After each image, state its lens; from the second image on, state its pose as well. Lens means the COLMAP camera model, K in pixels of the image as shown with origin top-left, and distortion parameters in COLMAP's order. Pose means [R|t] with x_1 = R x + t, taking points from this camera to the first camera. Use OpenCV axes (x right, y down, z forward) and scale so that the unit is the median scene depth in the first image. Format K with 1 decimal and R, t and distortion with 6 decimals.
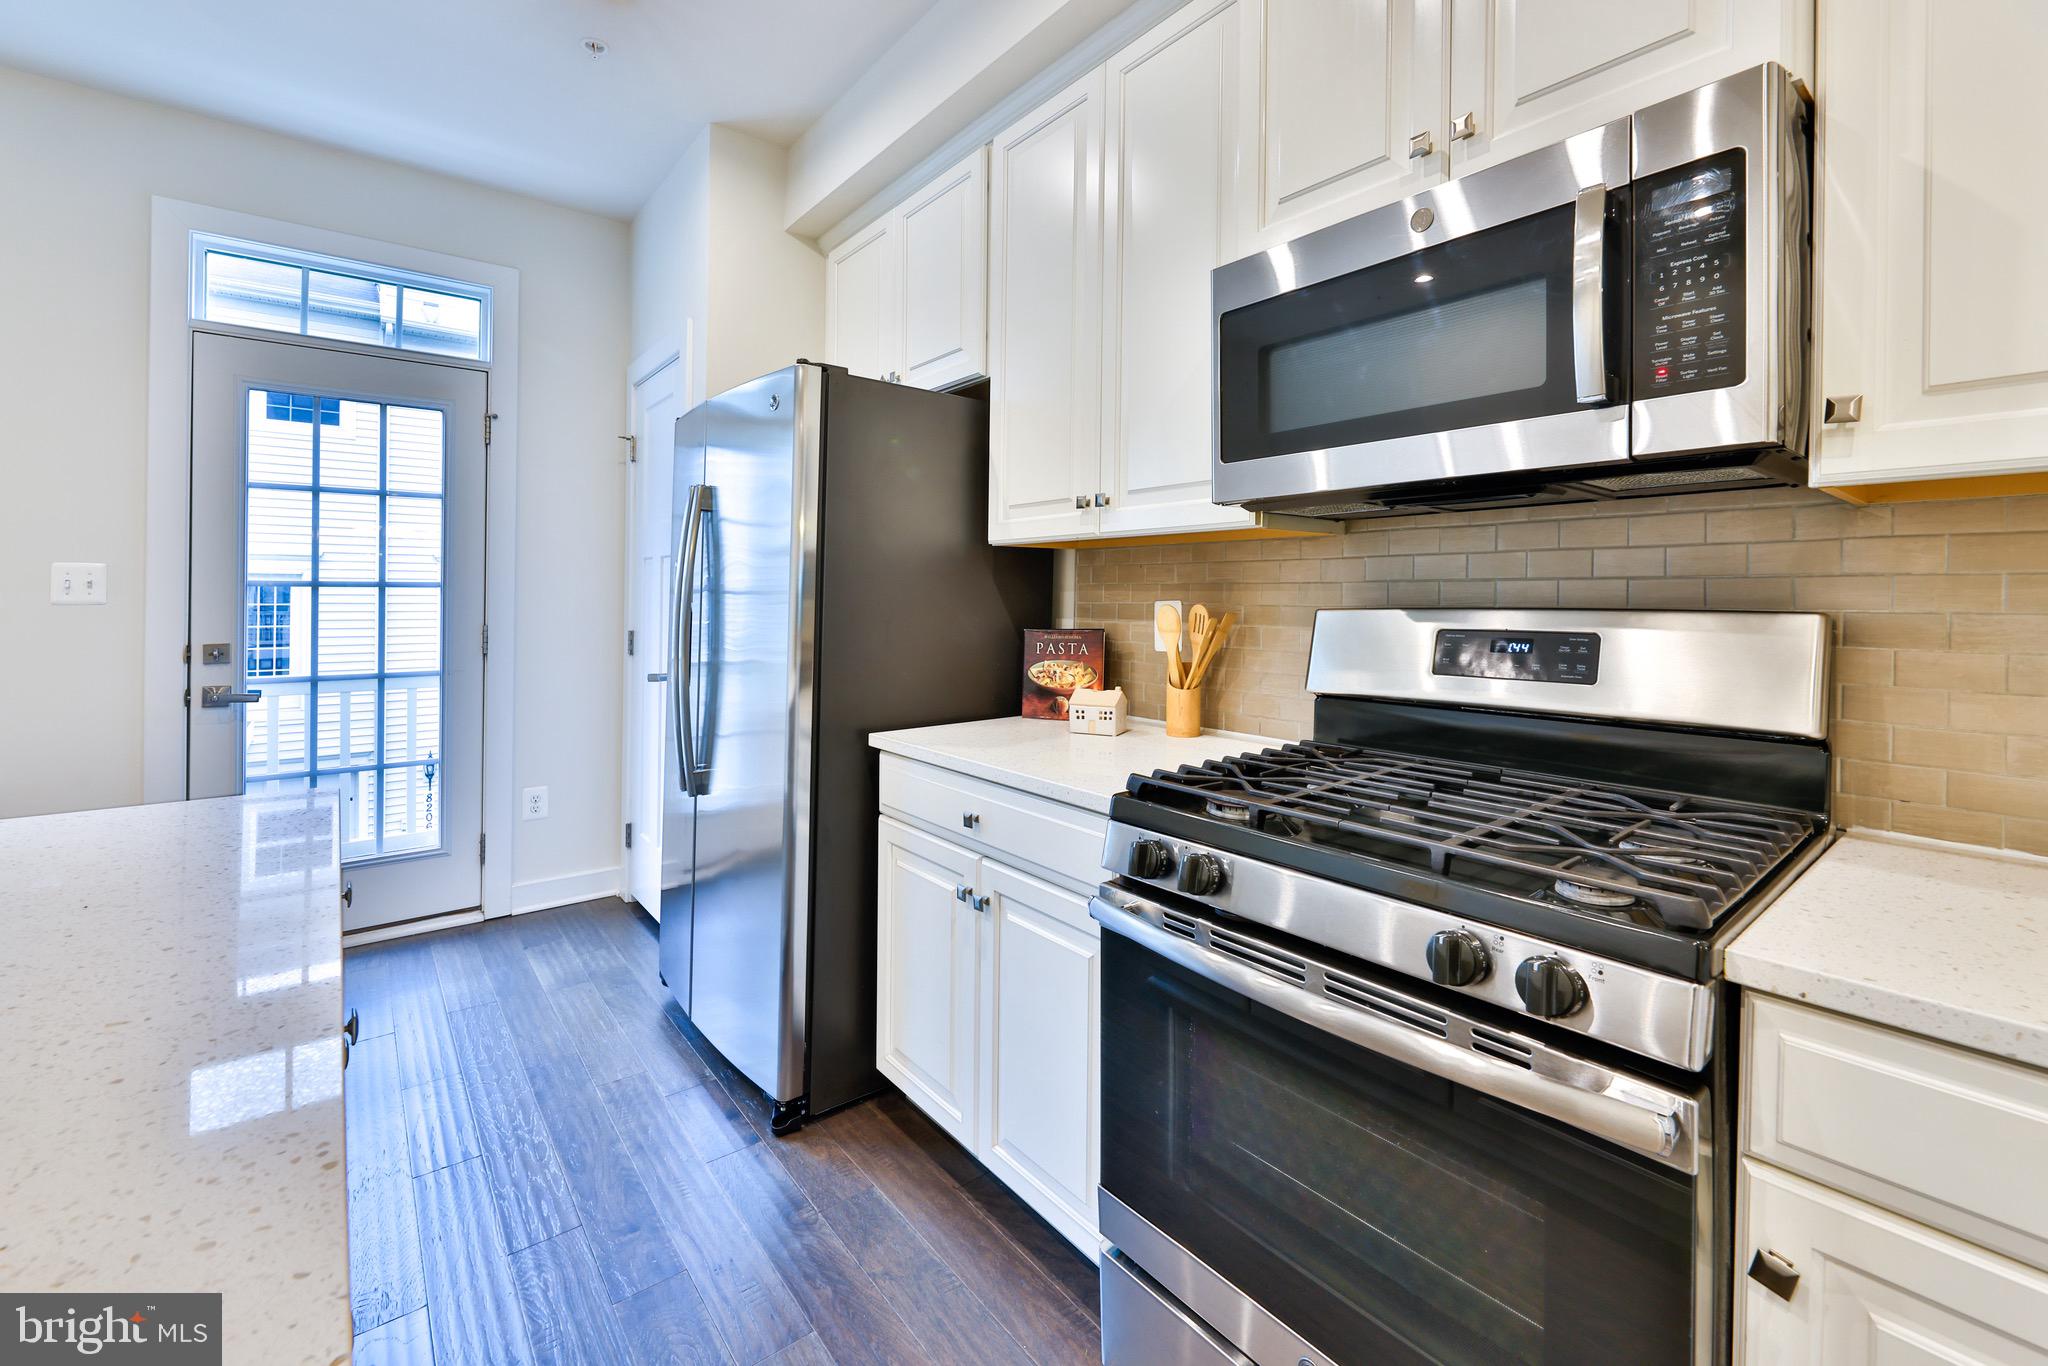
lens RADIAL K [[860.9, 0, 1011.8], [0, 860.9, 609.4], [0, 0, 1]] dist [-0.000804, 0.000237]
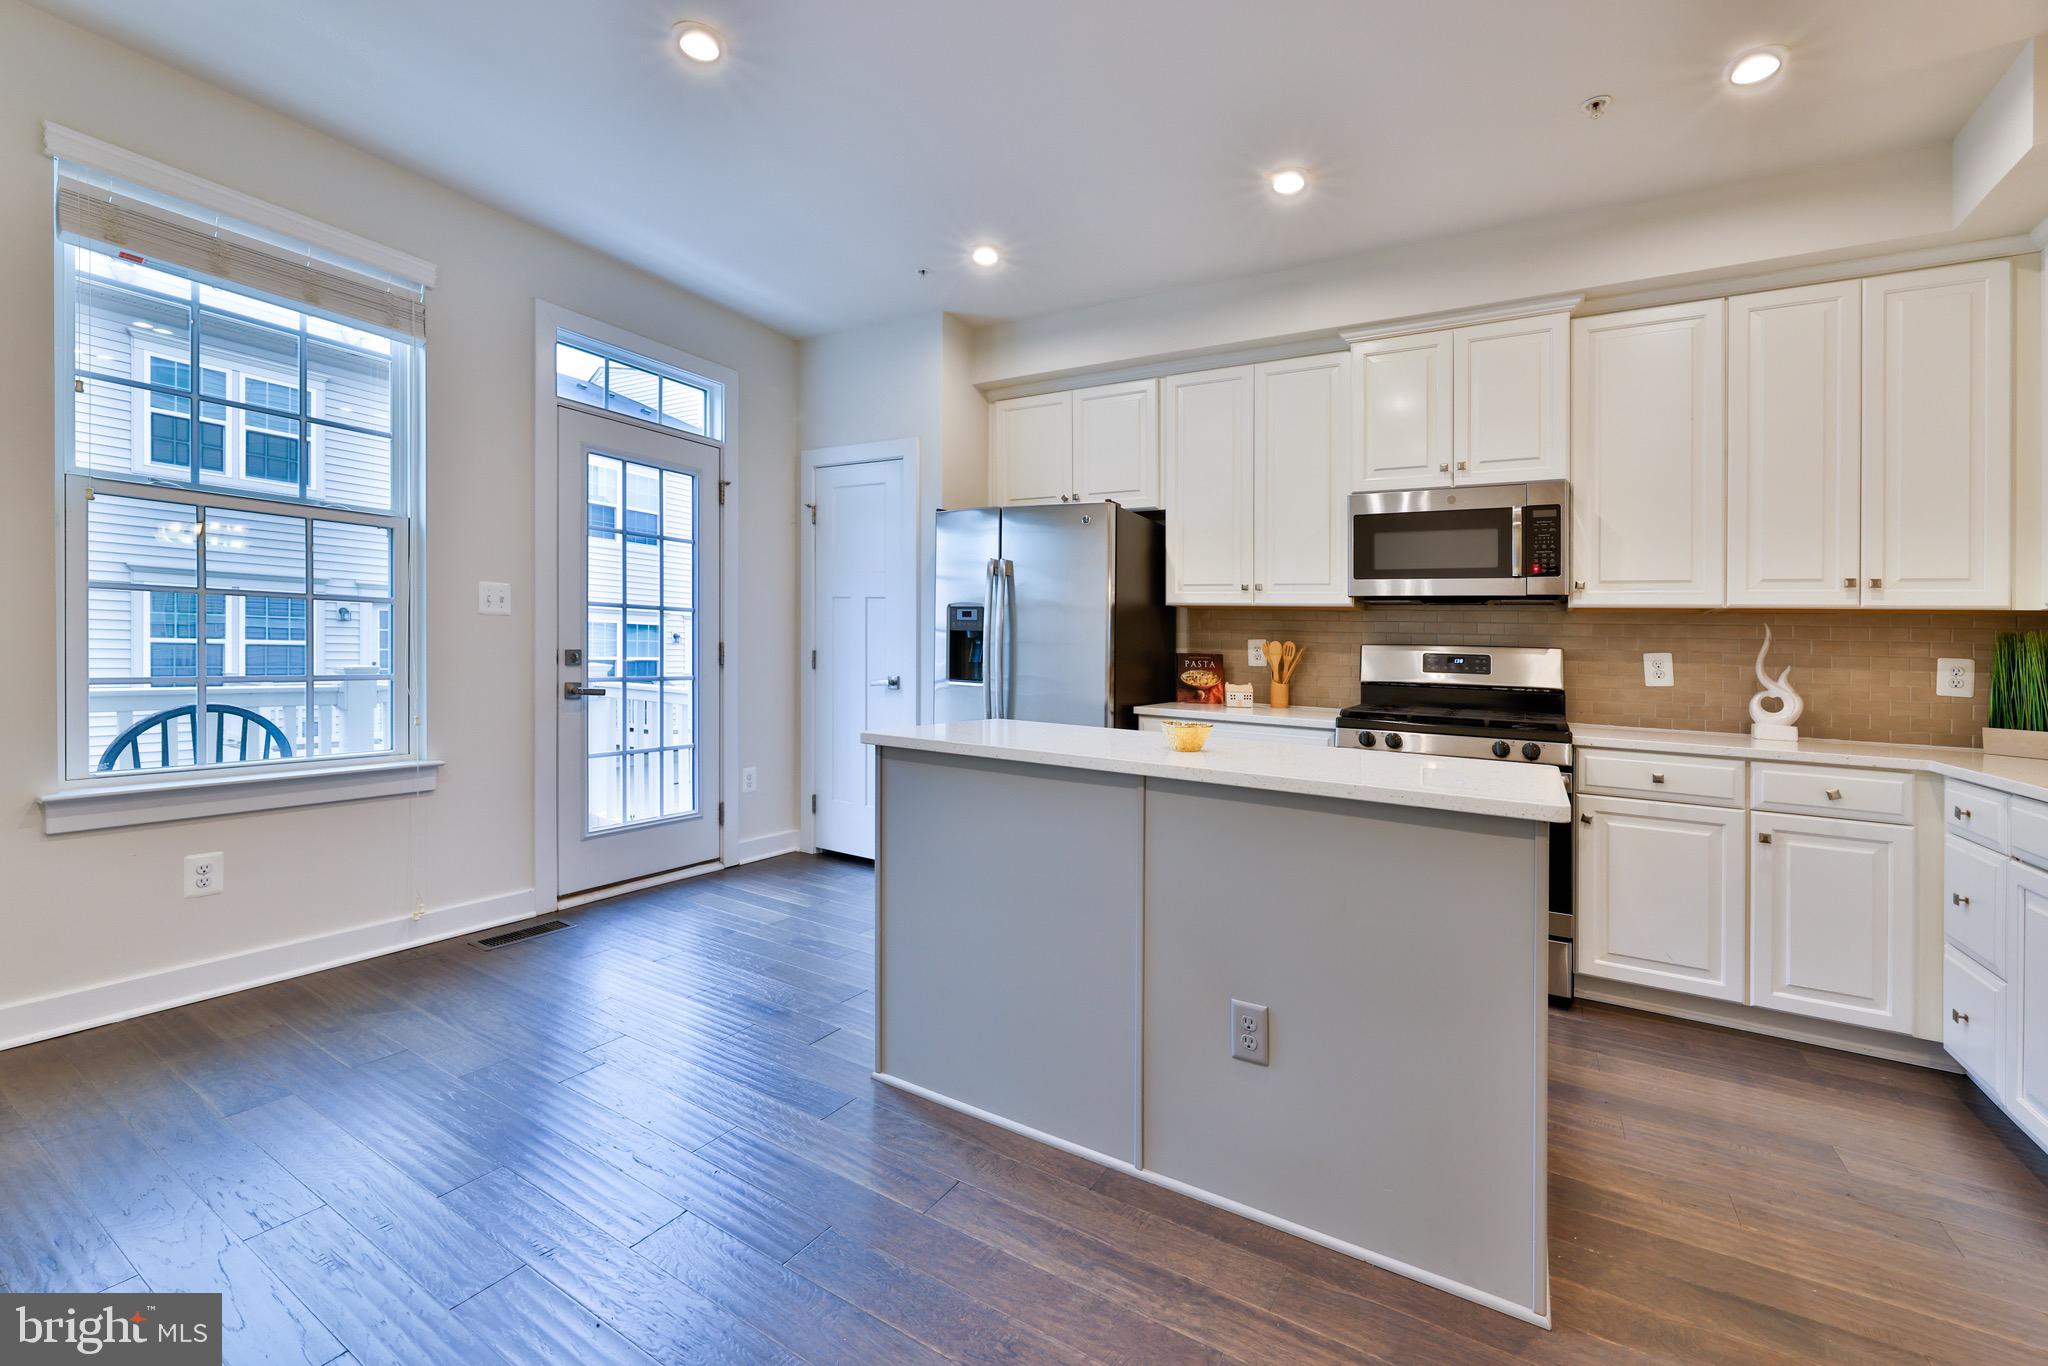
lens RADIAL K [[860.9, 0, 1020.0], [0, 860.9, 625.4], [0, 0, 1]] dist [-0.000804, 0.000237]
pose [[0.928415, 0.038982, 0.369493, -0.980833], [-0.026069, 0.998864, -0.039878, 0.047152], [-0.370628, 0.027391, 0.928377, -0.553466]]
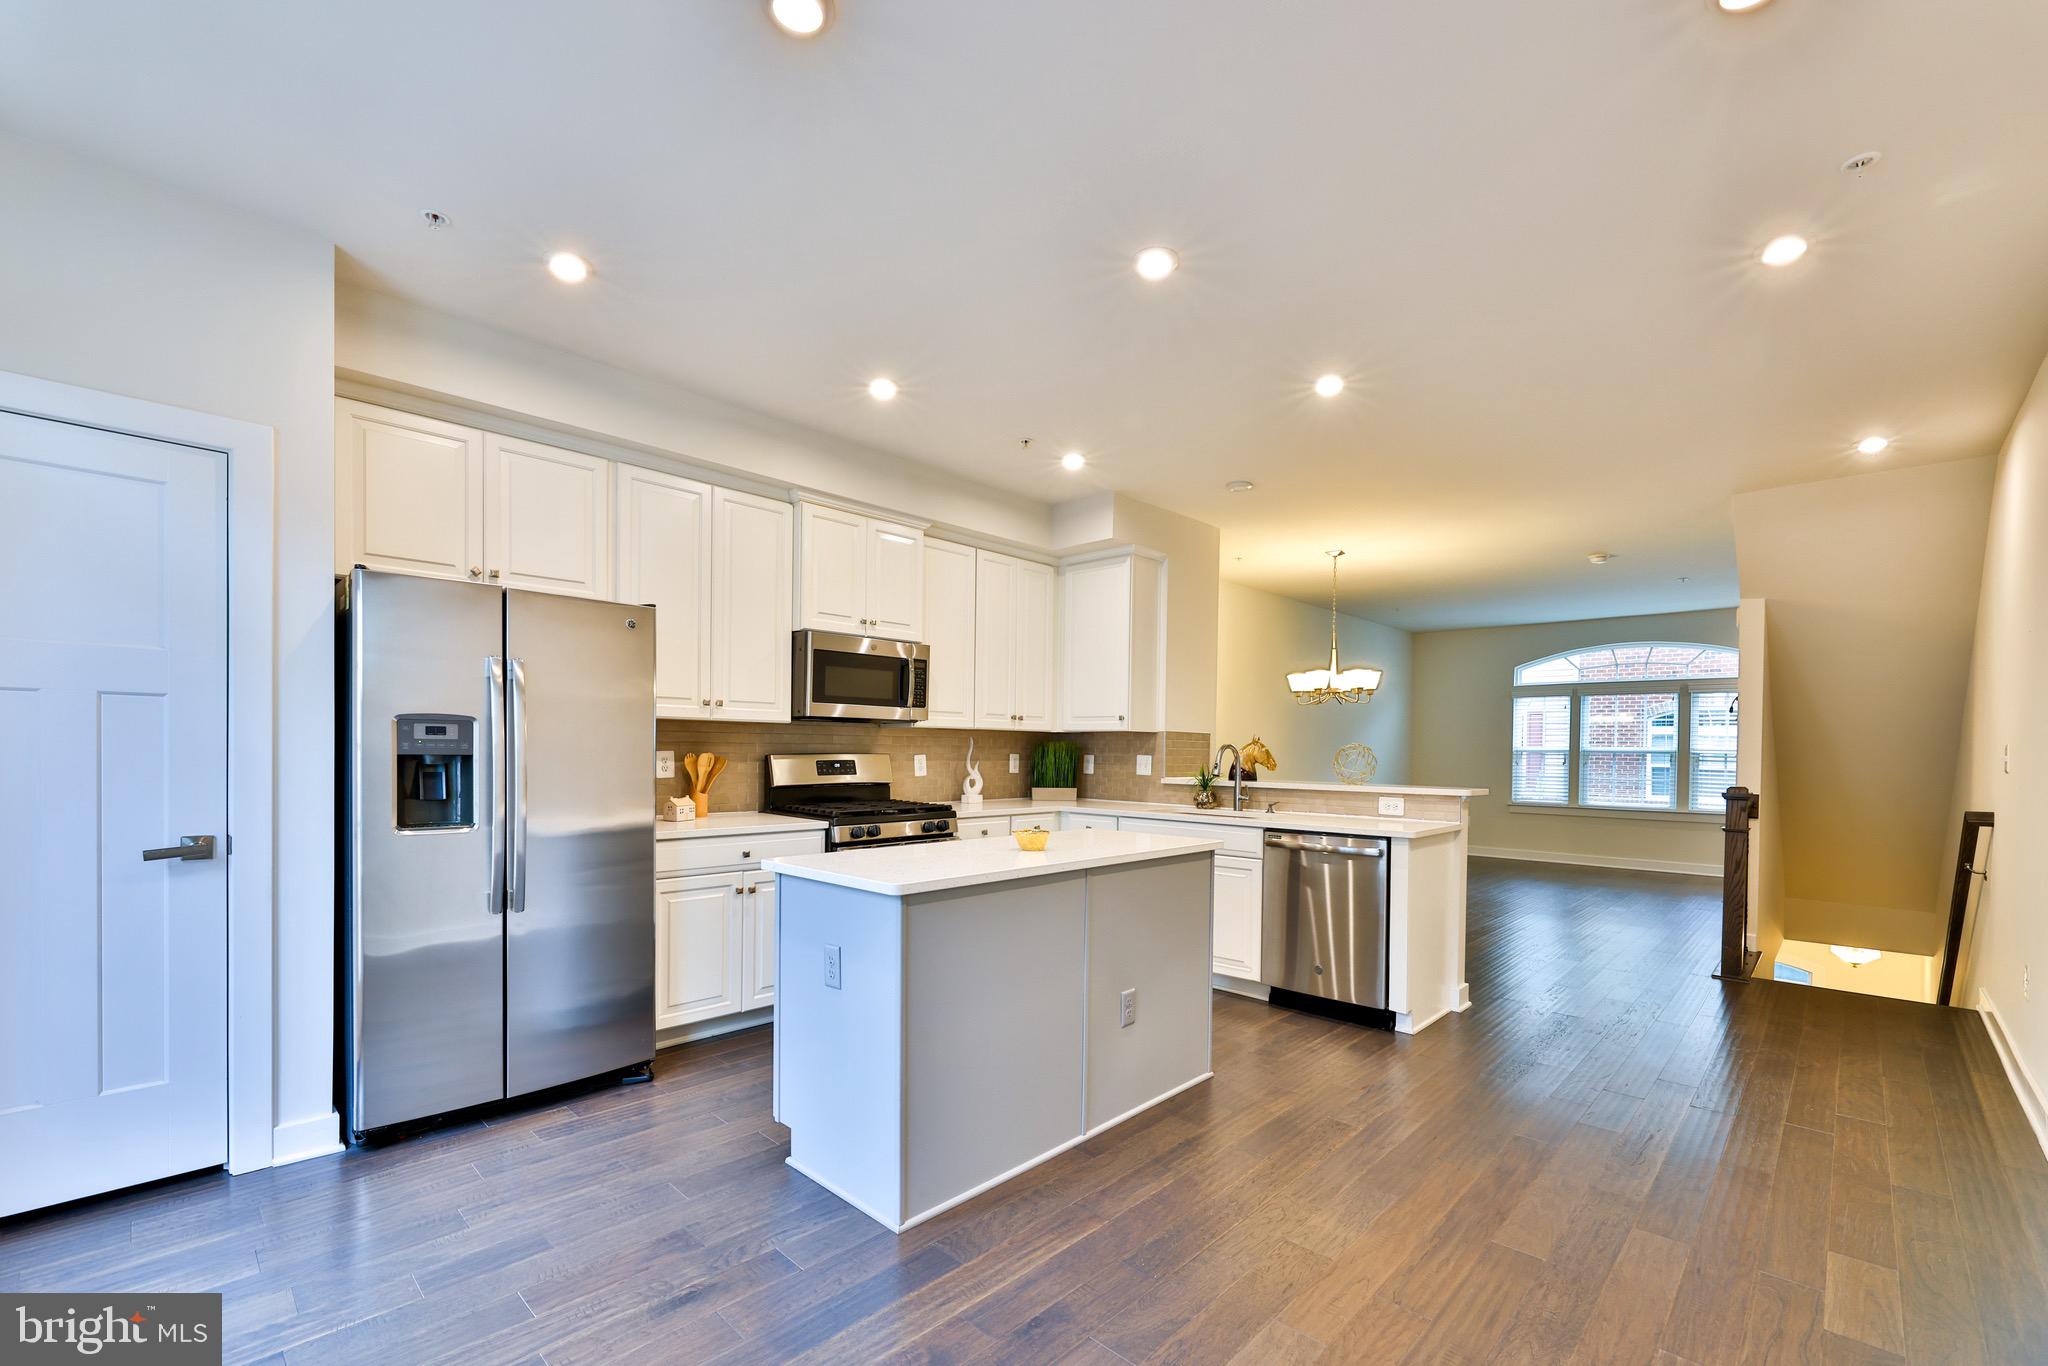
lens RADIAL K [[860.9, 0, 997.0], [0, 860.9, 750.9], [0, 0, 1]] dist [-0.000804, 0.000237]
pose [[-0.134672, -0.006949, 0.990866, -1.782958], [0.003710, 0.999965, 0.007518, -0.021449], [-0.990883, 0.004689, -0.134642, 0.533788]]
